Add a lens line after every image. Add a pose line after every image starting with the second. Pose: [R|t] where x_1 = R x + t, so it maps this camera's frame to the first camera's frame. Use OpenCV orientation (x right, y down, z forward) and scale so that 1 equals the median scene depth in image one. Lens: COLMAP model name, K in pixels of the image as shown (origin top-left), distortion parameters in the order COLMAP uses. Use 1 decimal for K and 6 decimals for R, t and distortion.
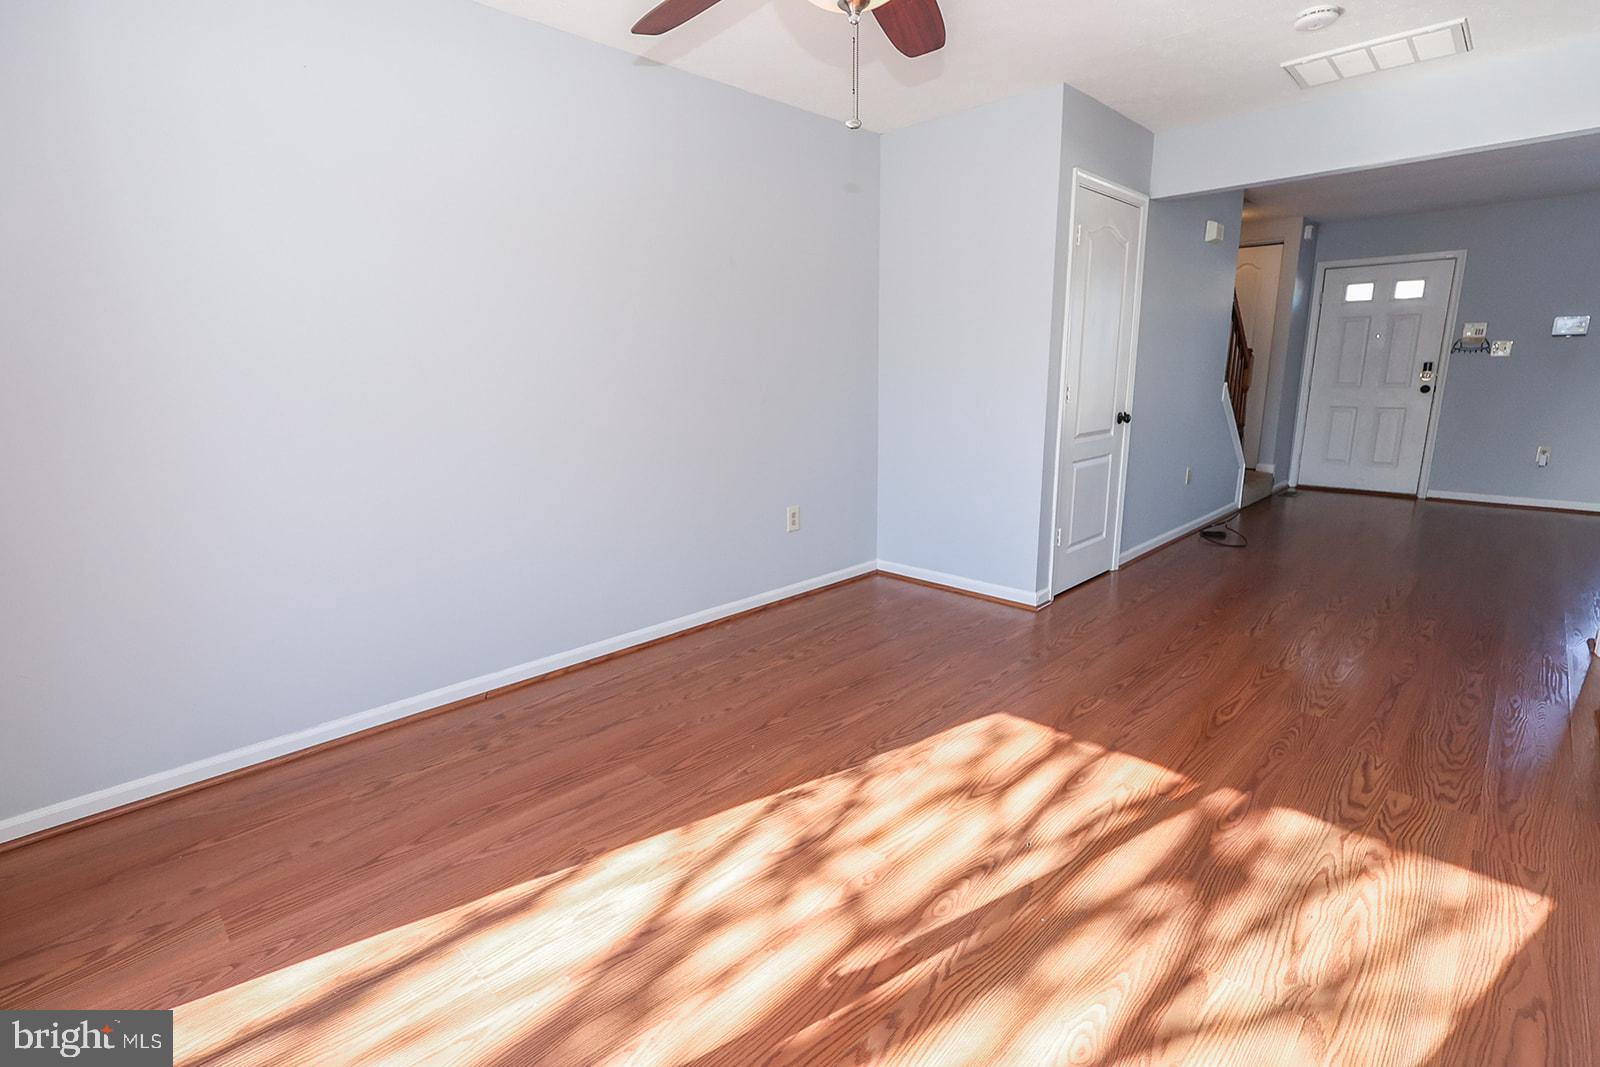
lens RADIAL K [[740.5, 0, 793.0], [0, 740.5, 525.3], [0, 0, 1]] dist [-0.003022, -0.000991]
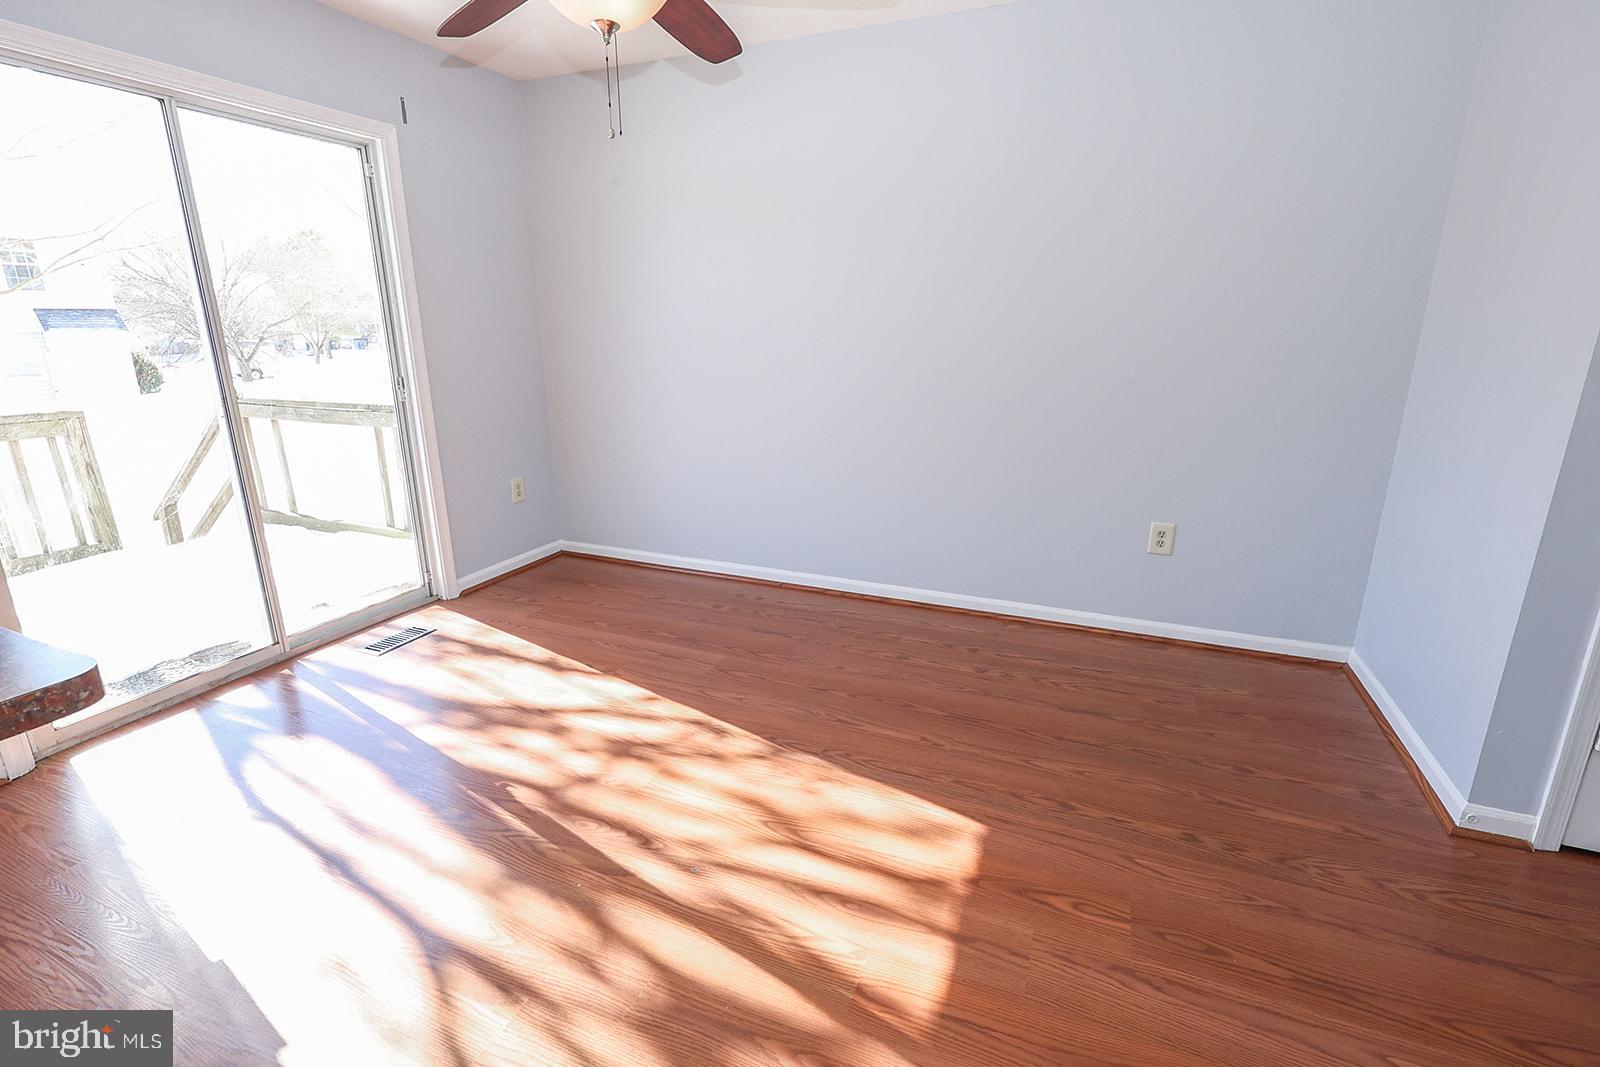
lens RADIAL K [[740.5, 0, 793.0], [0, 740.5, 525.3], [0, 0, 1]] dist [-0.003022, -0.000991]
pose [[0.364539, 0.254881, -0.895627, 0.974396], [-0.193964, 0.961498, 0.194679, -0.173676], [0.910763, 0.102751, 0.399941, 0.618778]]
